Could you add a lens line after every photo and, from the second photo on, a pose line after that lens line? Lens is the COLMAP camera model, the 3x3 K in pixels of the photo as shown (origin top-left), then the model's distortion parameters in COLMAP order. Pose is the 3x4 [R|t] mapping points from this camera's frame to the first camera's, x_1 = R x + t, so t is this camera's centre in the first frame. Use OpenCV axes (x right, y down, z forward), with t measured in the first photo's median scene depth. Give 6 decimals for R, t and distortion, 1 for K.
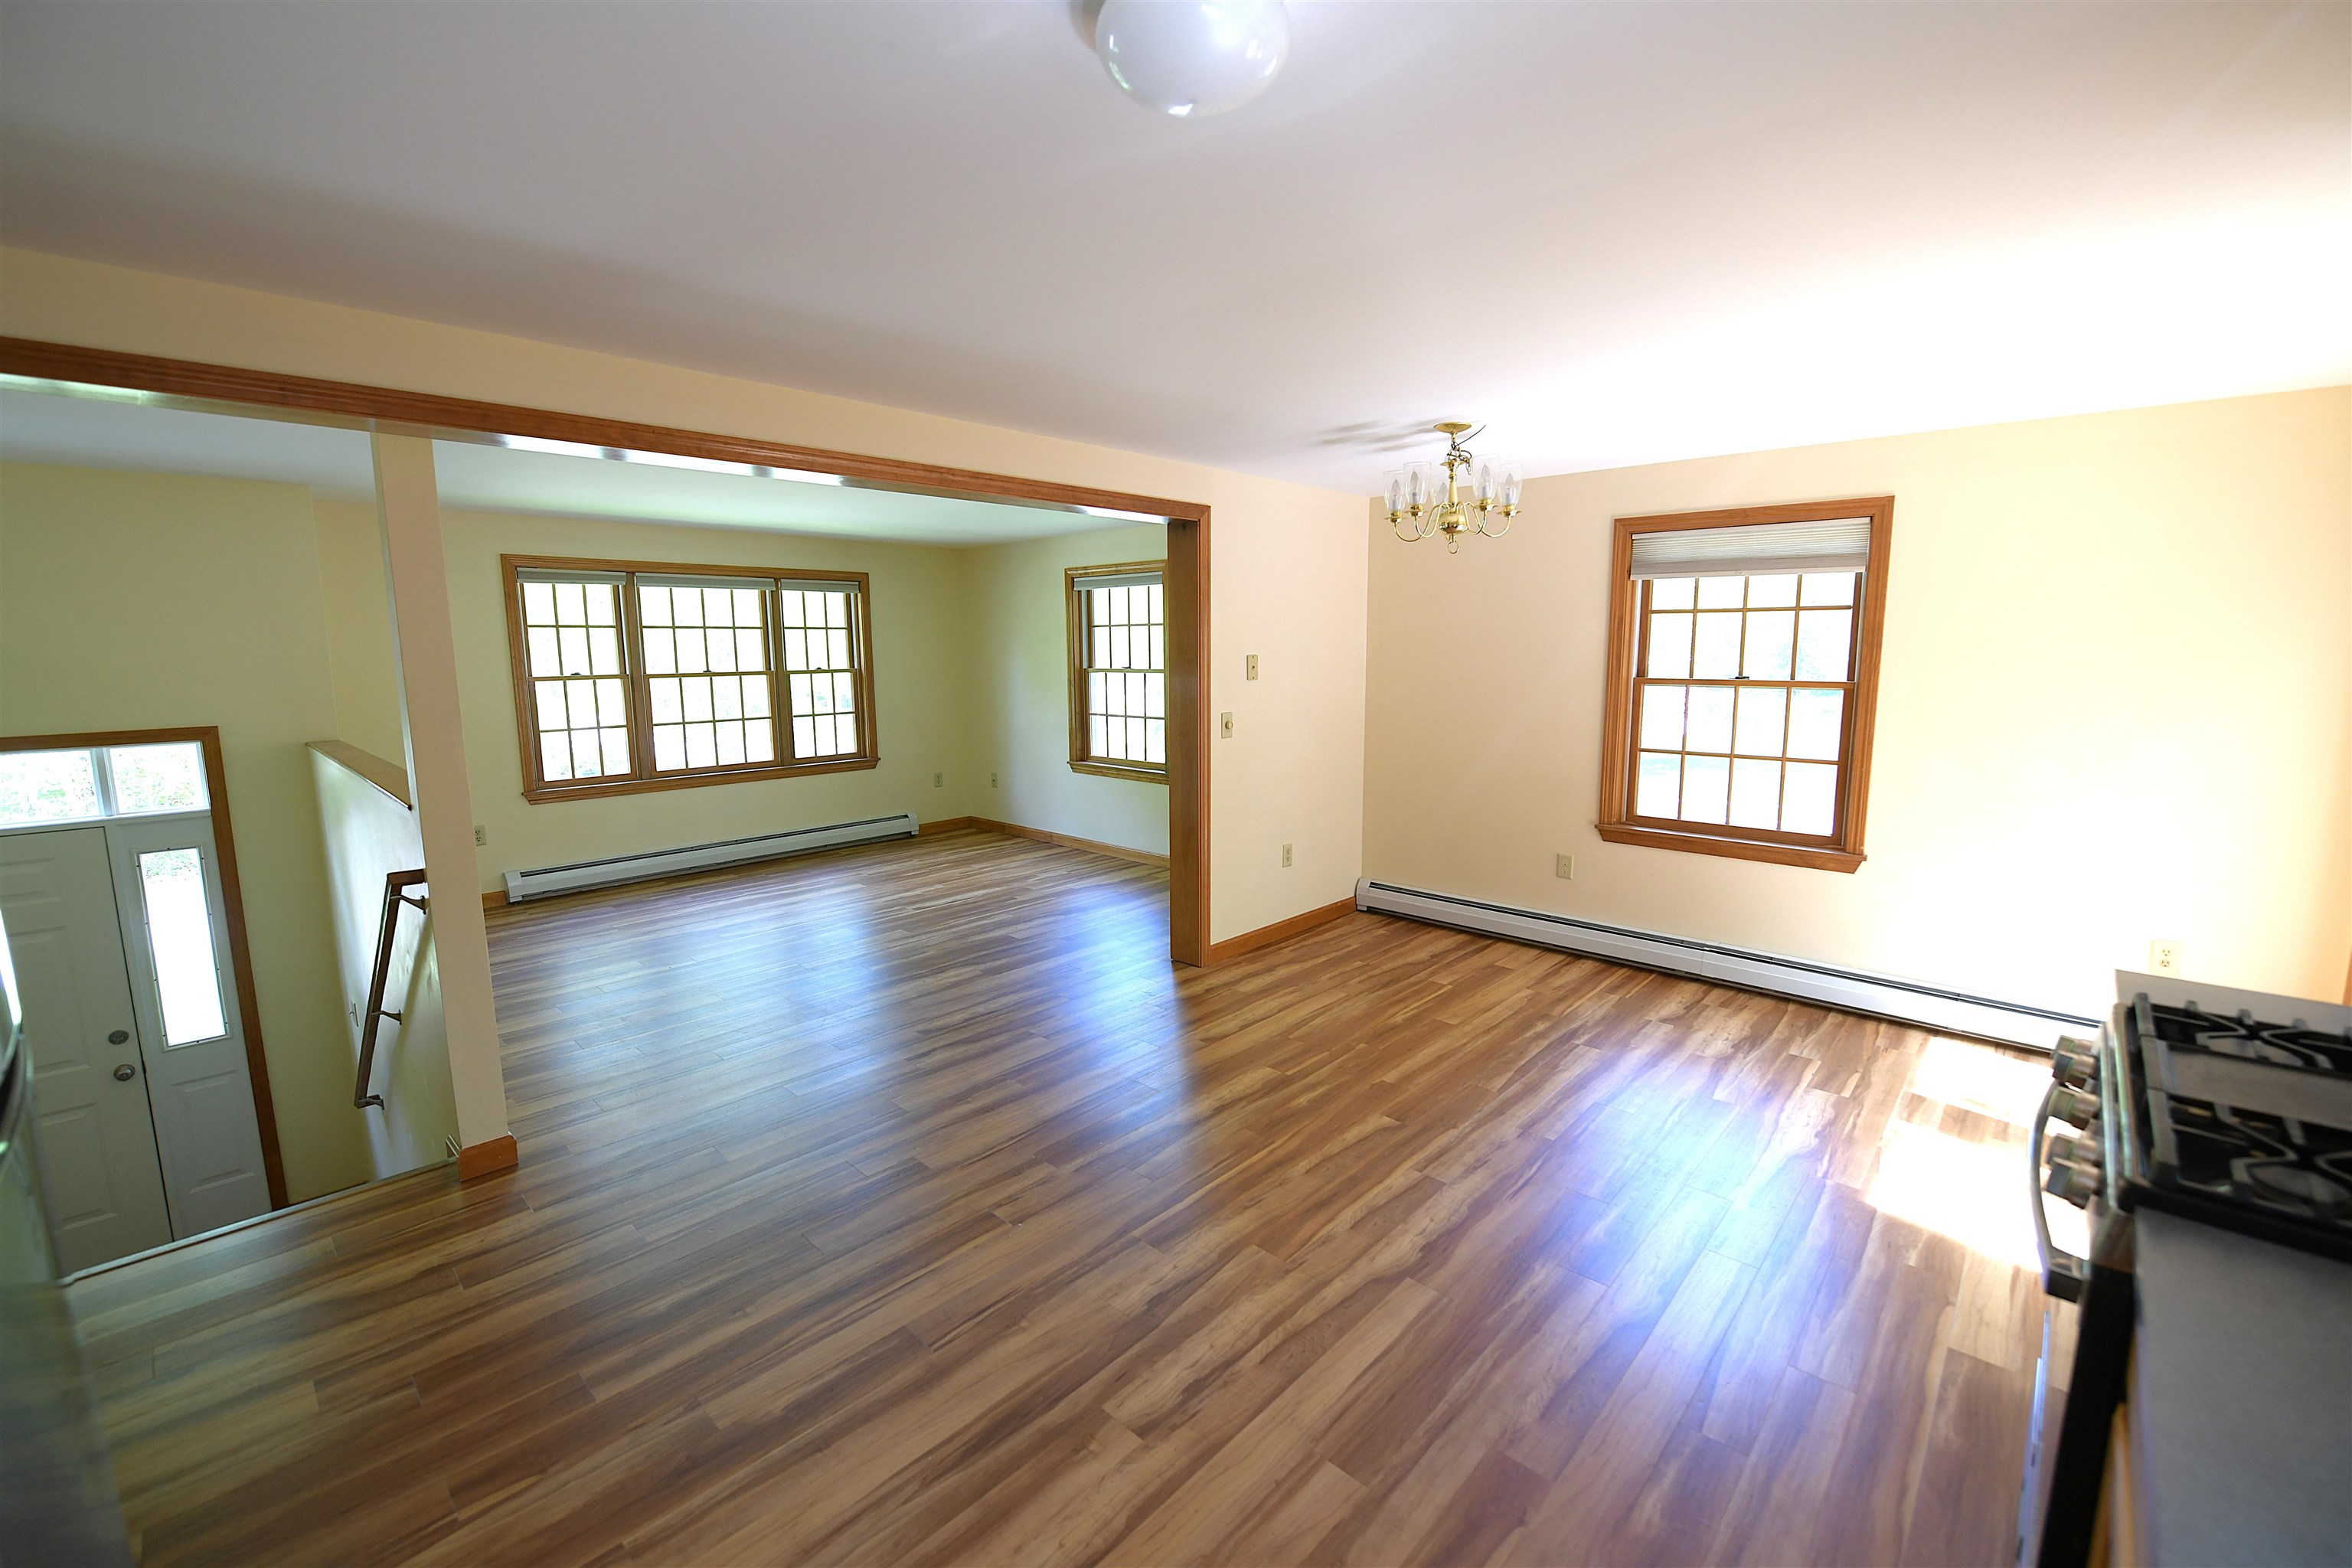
lens RADIAL K [[957.2, 0, 1183.8], [0, 957.2, 748.1], [0, 0, 1]] dist [-0.009520, -0.005939]
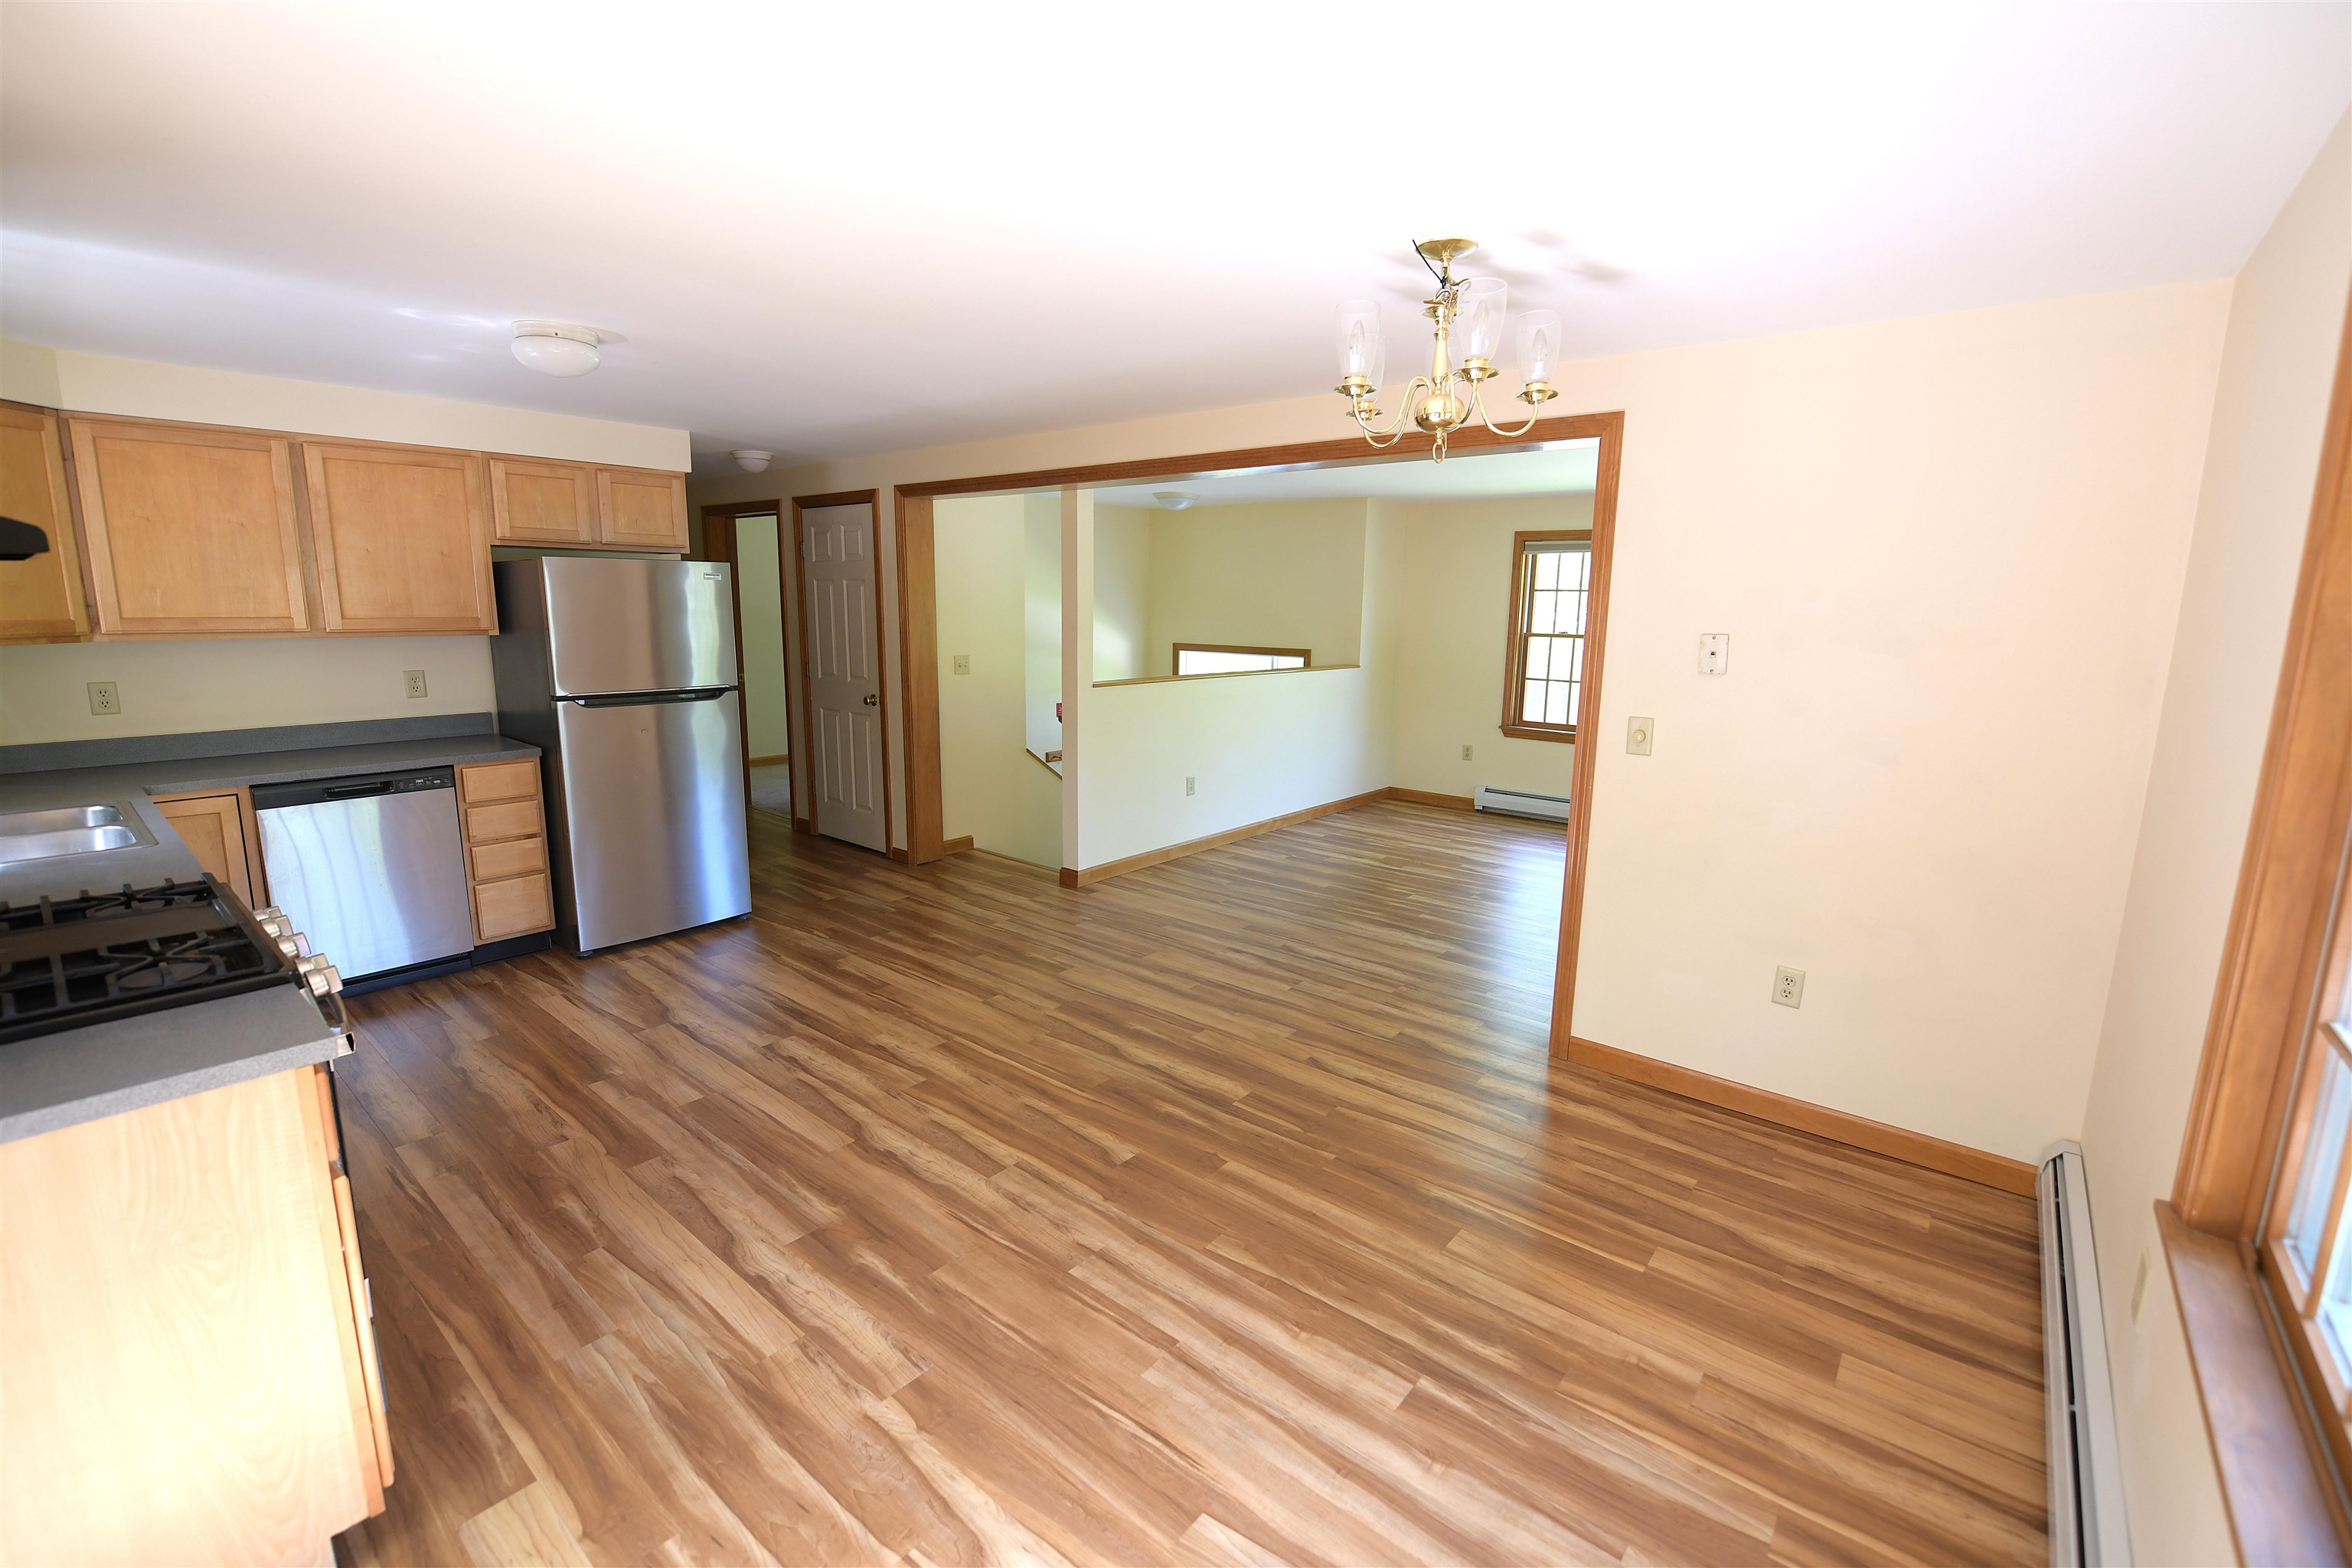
lens RADIAL K [[994.2, 0, 1192.0], [0, 994.2, 773.5], [0, 0, 1]] dist [-0.015682, -0.003415]
pose [[0.071847, 0.178499, -0.981313, 1.103882], [-0.126406, 0.977553, 0.168560, -0.116810], [0.989373, 0.111933, 0.092798, 0.995345]]
